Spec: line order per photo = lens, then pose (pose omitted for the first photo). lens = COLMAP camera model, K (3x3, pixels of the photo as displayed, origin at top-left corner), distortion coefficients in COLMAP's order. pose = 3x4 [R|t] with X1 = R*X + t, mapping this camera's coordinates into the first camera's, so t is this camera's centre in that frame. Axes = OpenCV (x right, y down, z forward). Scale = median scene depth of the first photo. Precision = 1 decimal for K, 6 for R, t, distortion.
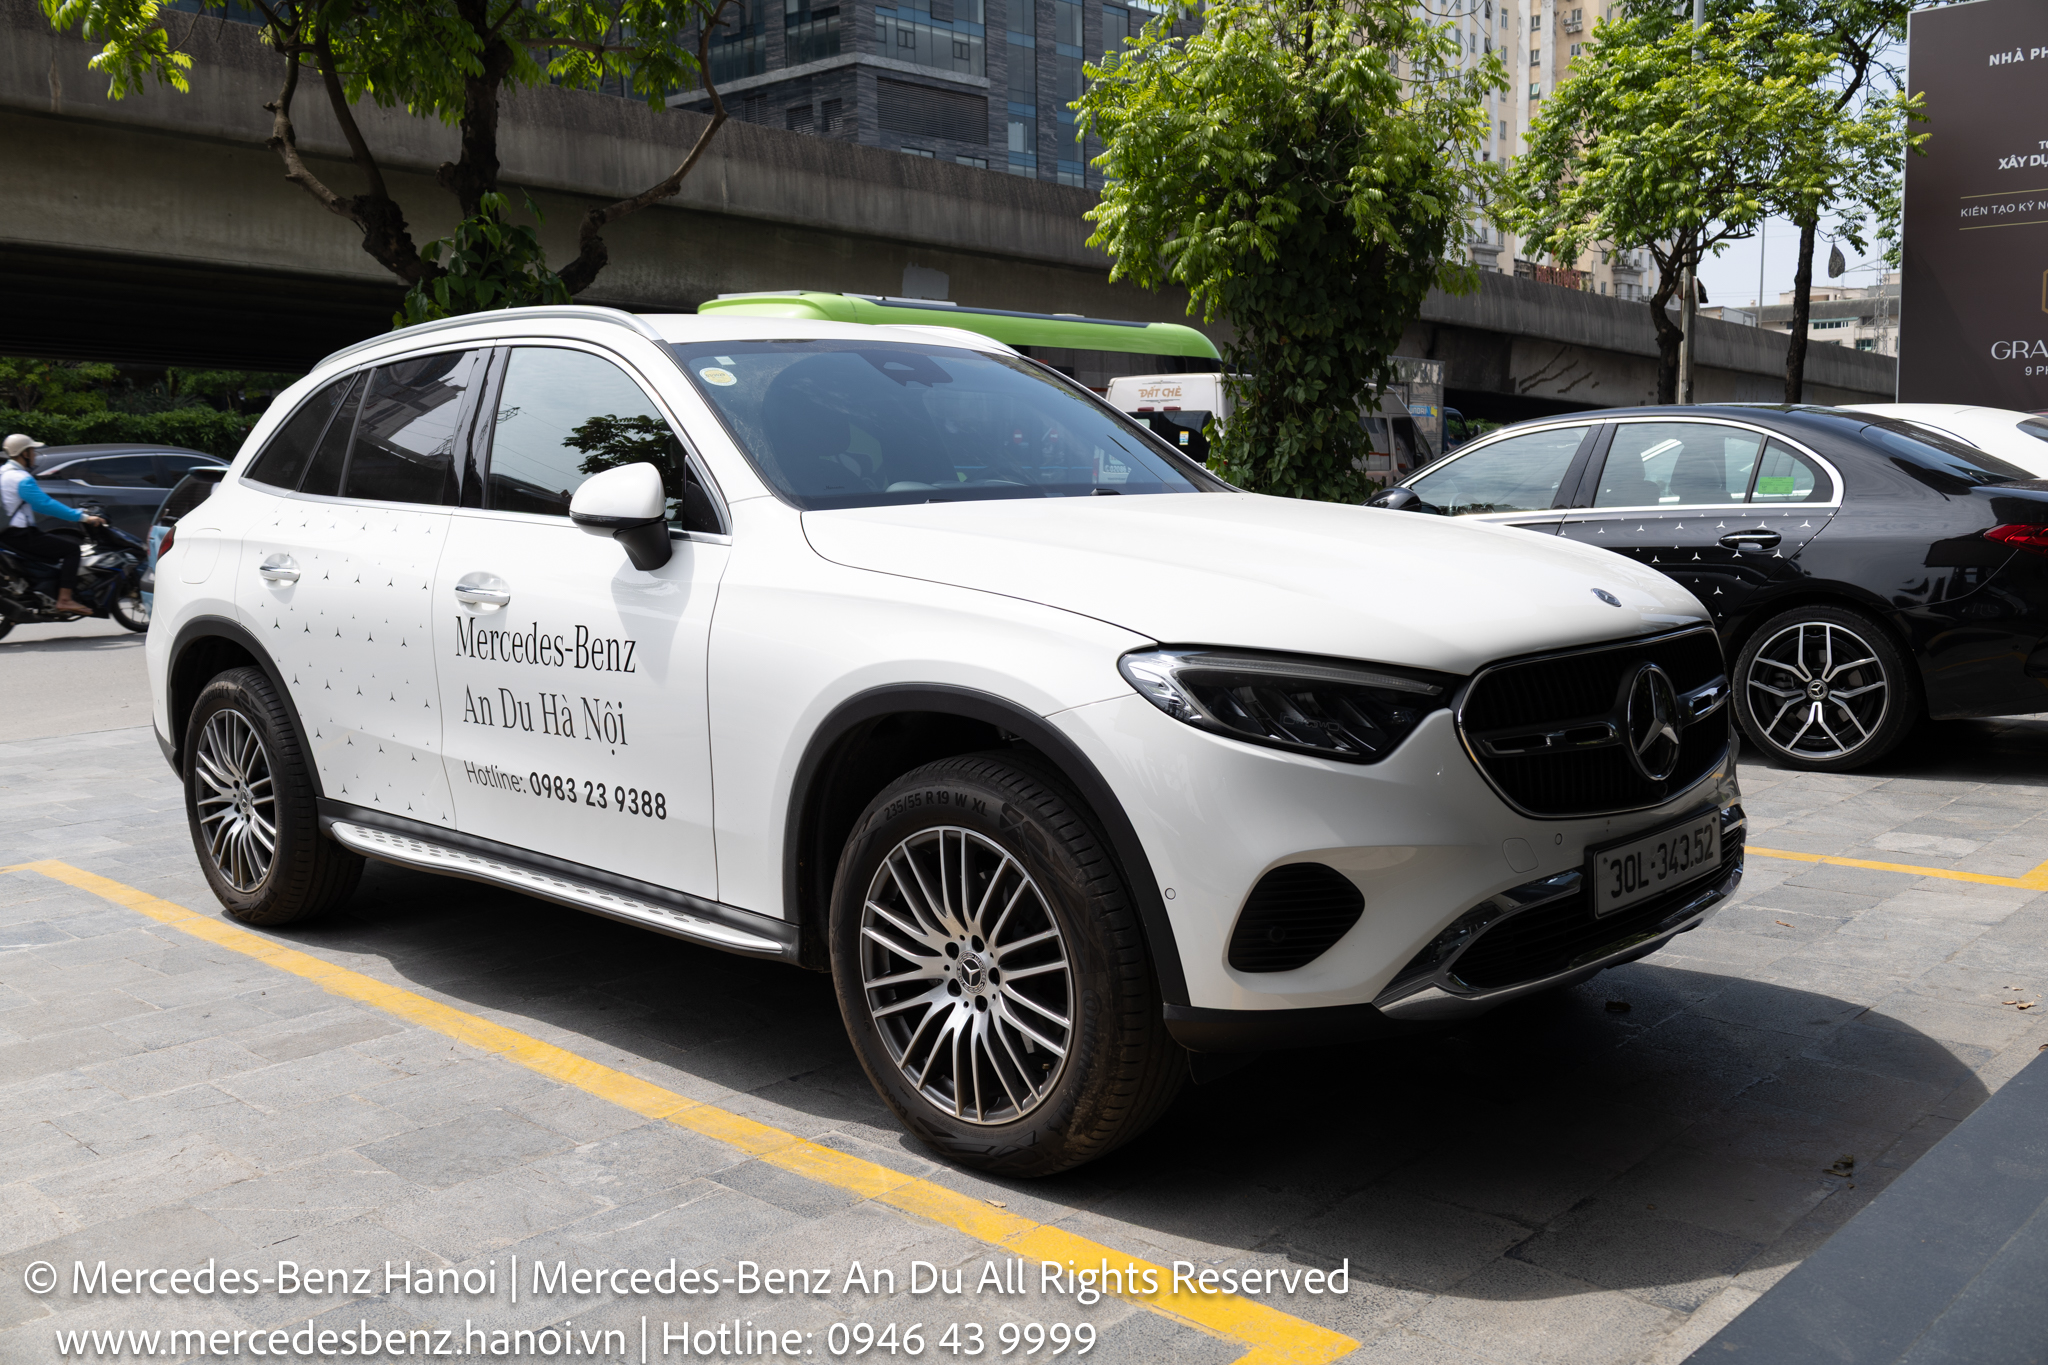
lens RADIAL K [[1838.1, 0, 1024.0], [0, 1838.1, 682.5], [0, 0, 1]] dist [-0.016240, 0.005502]
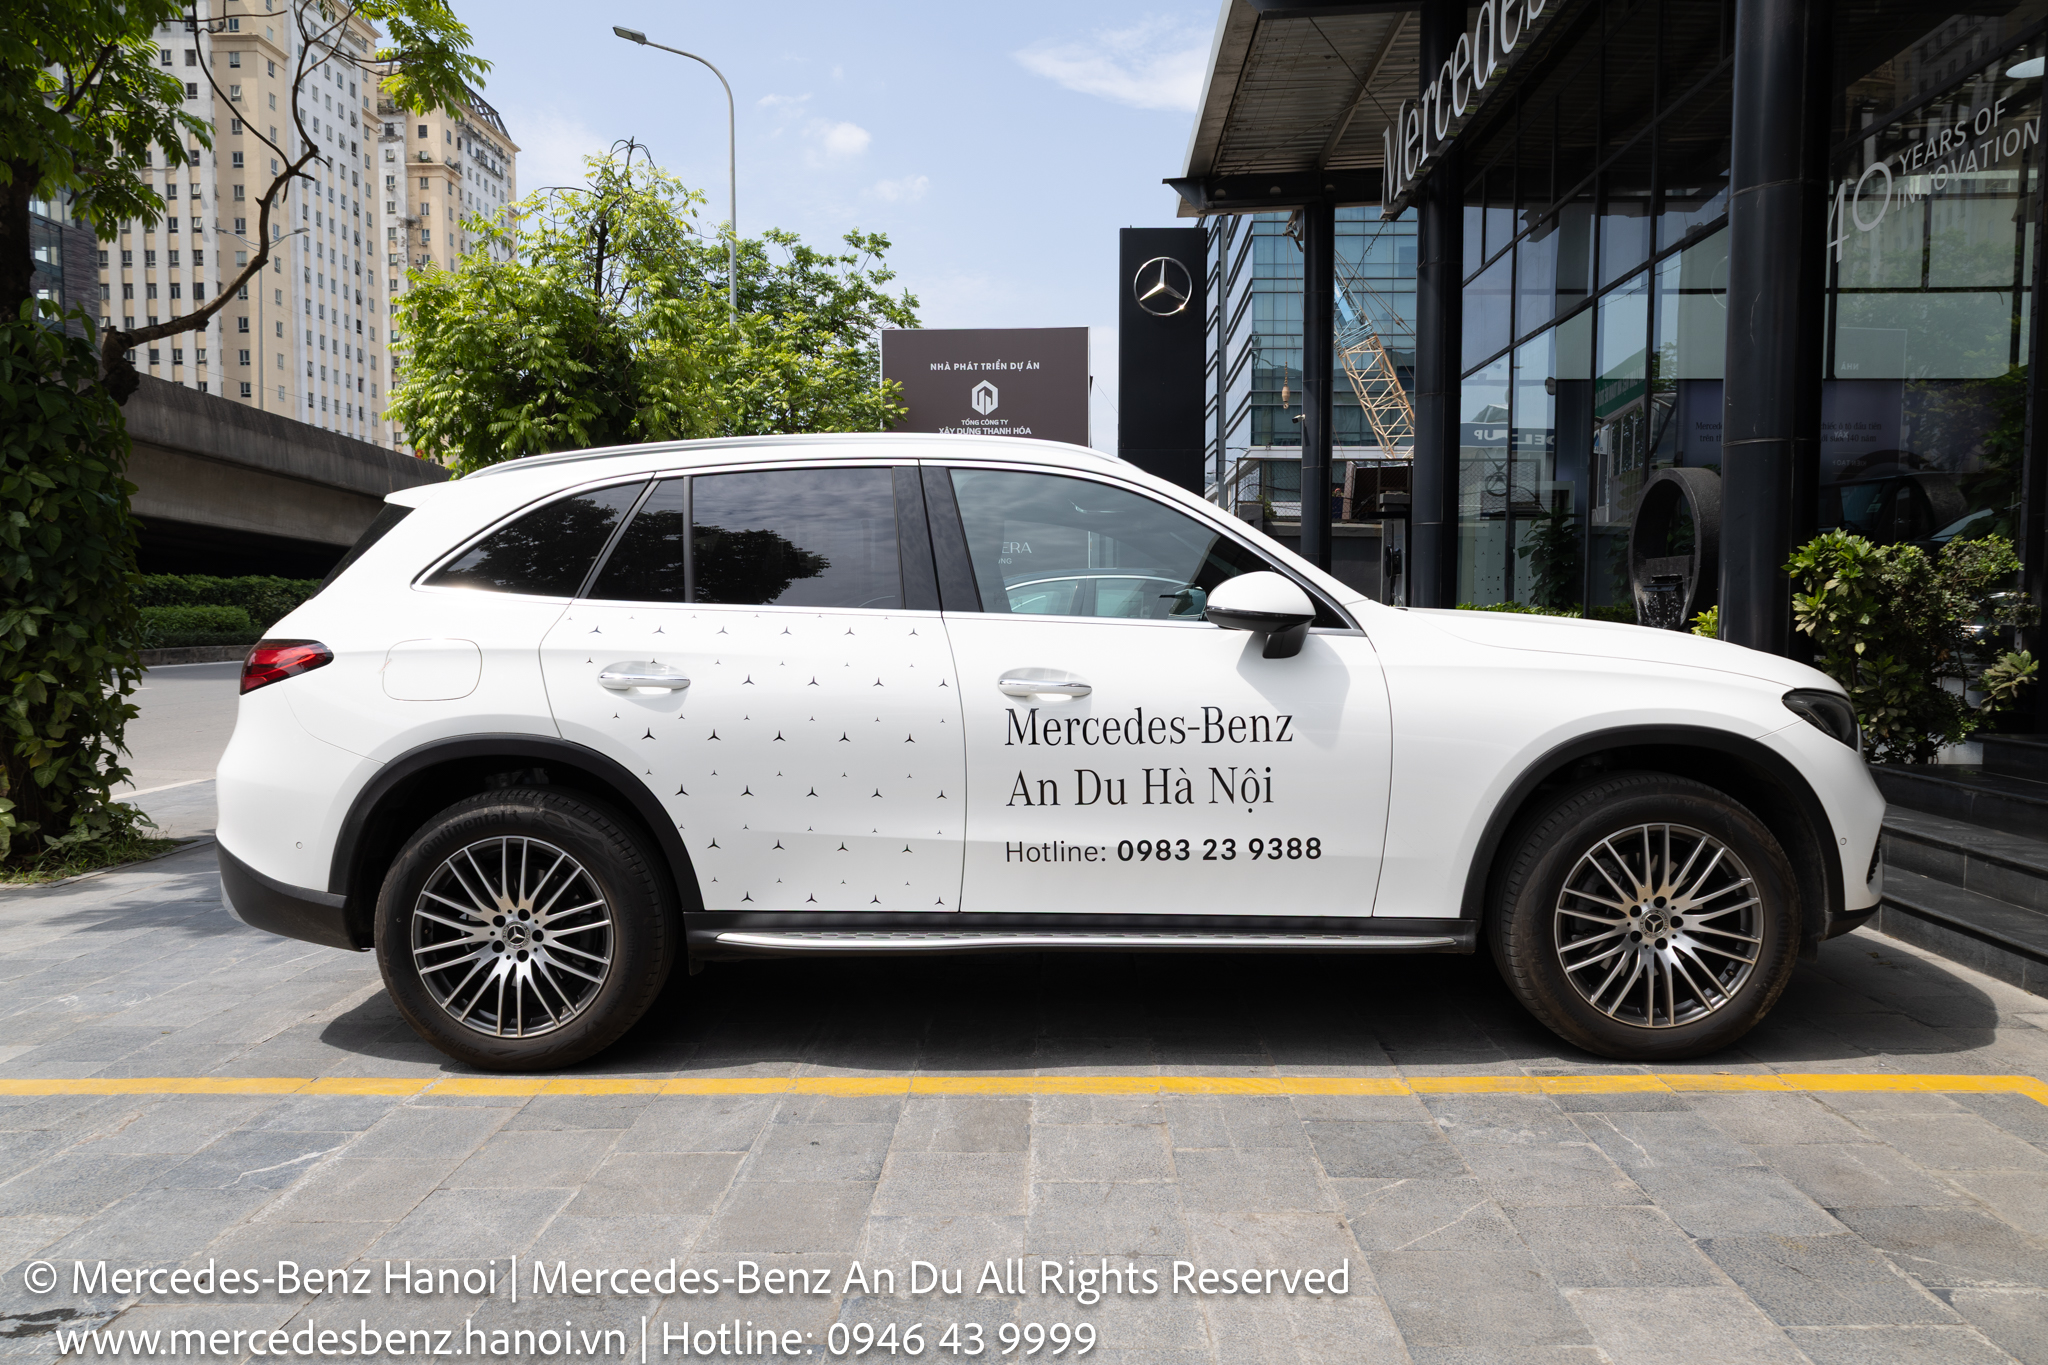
lens RADIAL K [[1337.5, 0, 1024.0], [0, 1337.5, 682.5], [0, 0, 1]] dist [0.005018, -0.000467]
pose [[0.738627, -0.022283, 0.673746, -0.906083], [0.072528, 0.996279, -0.046562, -0.015119], [-0.670202, 0.083257, 0.737494, 0.440497]]
